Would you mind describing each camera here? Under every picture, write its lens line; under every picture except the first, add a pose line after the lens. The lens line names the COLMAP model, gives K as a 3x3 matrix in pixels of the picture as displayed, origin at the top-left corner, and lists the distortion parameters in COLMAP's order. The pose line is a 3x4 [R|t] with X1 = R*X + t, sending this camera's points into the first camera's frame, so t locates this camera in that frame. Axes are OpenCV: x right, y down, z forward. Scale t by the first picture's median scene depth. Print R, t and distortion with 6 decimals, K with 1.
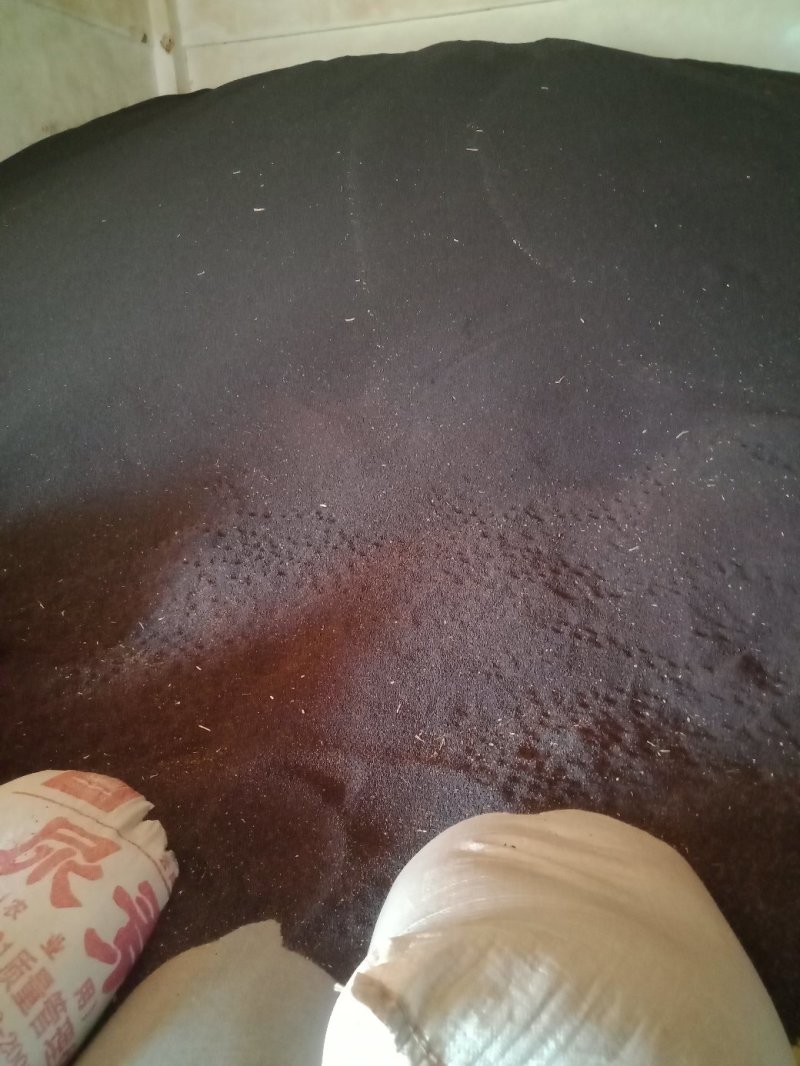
lens RADIAL K [[777.5, 0, 407.6], [0, 777.5, 532.3], [0, 0, 1]] dist [0.005857, 0.004035]
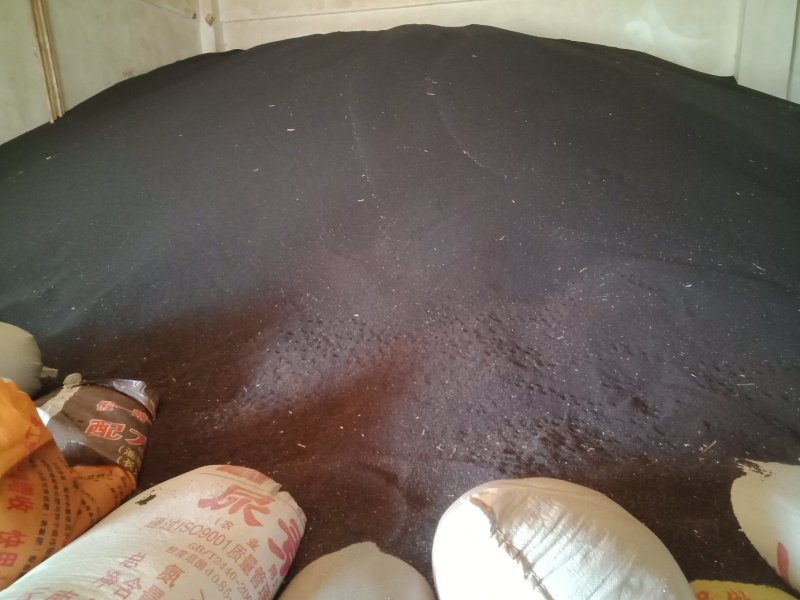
lens RADIAL K [[591.7, 0, 400.0], [0, 591.7, 300.0], [0, 0, 1]] dist [0.000437, 0.004828]
pose [[0.997756, -0.003179, 0.066879, -0.123556], [0.011044, 0.993003, -0.117570, 0.089615], [-0.066038, 0.118045, 0.990810, -0.194207]]
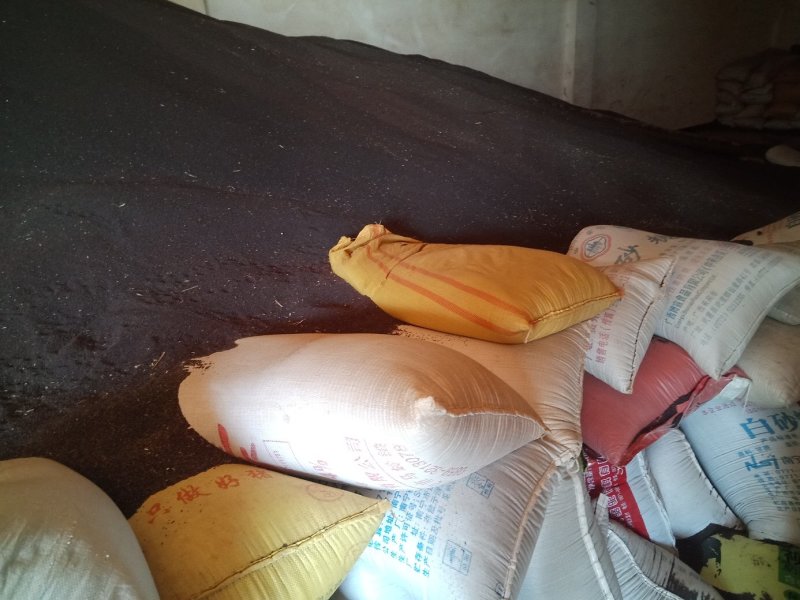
lens RADIAL K [[583.5, 0, 400.0], [0, 583.5, 300.0], [0, 0, 1]] dist [0.005857, 0.004035]
pose [[0.643502, -0.295772, 0.705992, 0.055652], [0.297140, 0.946524, 0.125702, 0.124467], [-0.705417, 0.128889, 0.696975, -0.202093]]
